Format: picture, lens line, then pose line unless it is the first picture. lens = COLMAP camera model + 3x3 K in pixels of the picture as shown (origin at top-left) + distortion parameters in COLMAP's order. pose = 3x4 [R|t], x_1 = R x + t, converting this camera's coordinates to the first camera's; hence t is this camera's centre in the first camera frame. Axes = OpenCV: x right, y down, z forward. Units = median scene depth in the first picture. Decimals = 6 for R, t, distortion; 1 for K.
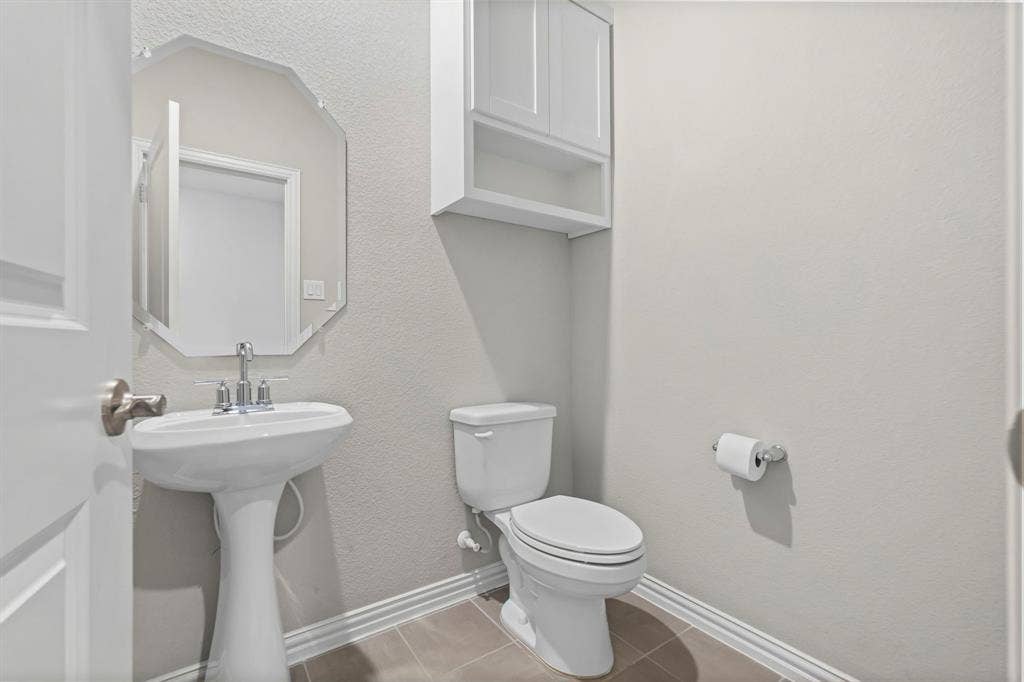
lens RADIAL K [[447.8, 0, 512.0], [0, 447.8, 341.0], [0, 0, 1]] dist [-0.005061, 0.000502]
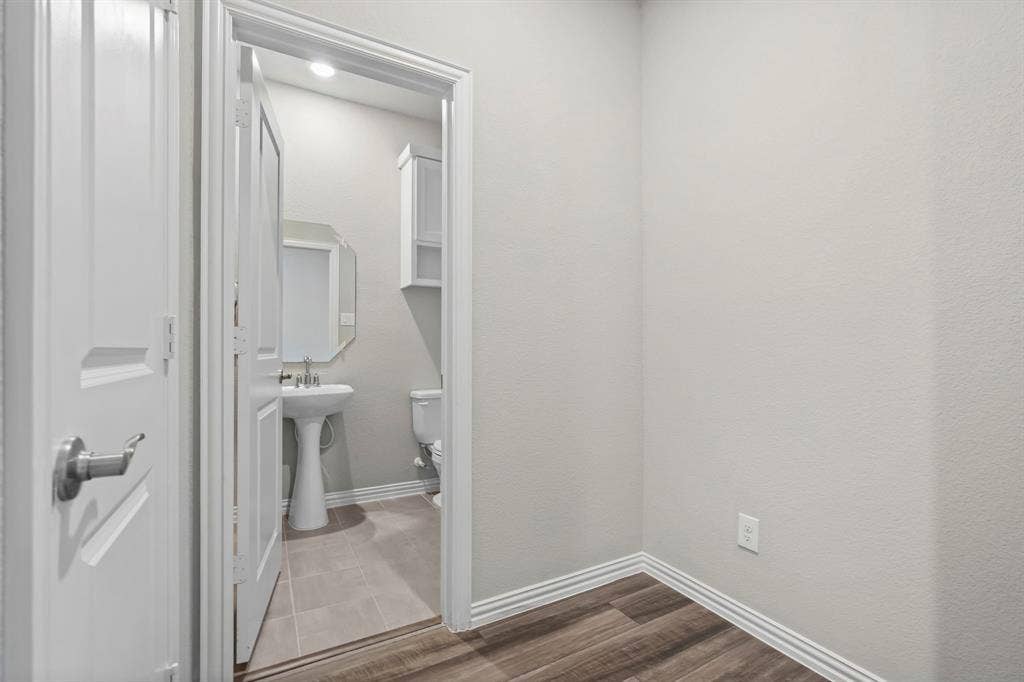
lens RADIAL K [[449.6, 0, 506.4], [0, 449.6, 345.1], [0, 0, 1]] dist [-0.001176, 0.000095]
pose [[0.994194, 0.004009, -0.107531, 0.531763], [-0.004419, 0.999984, -0.003582, -0.041423], [0.107515, 0.004037, 0.994195, -0.954258]]
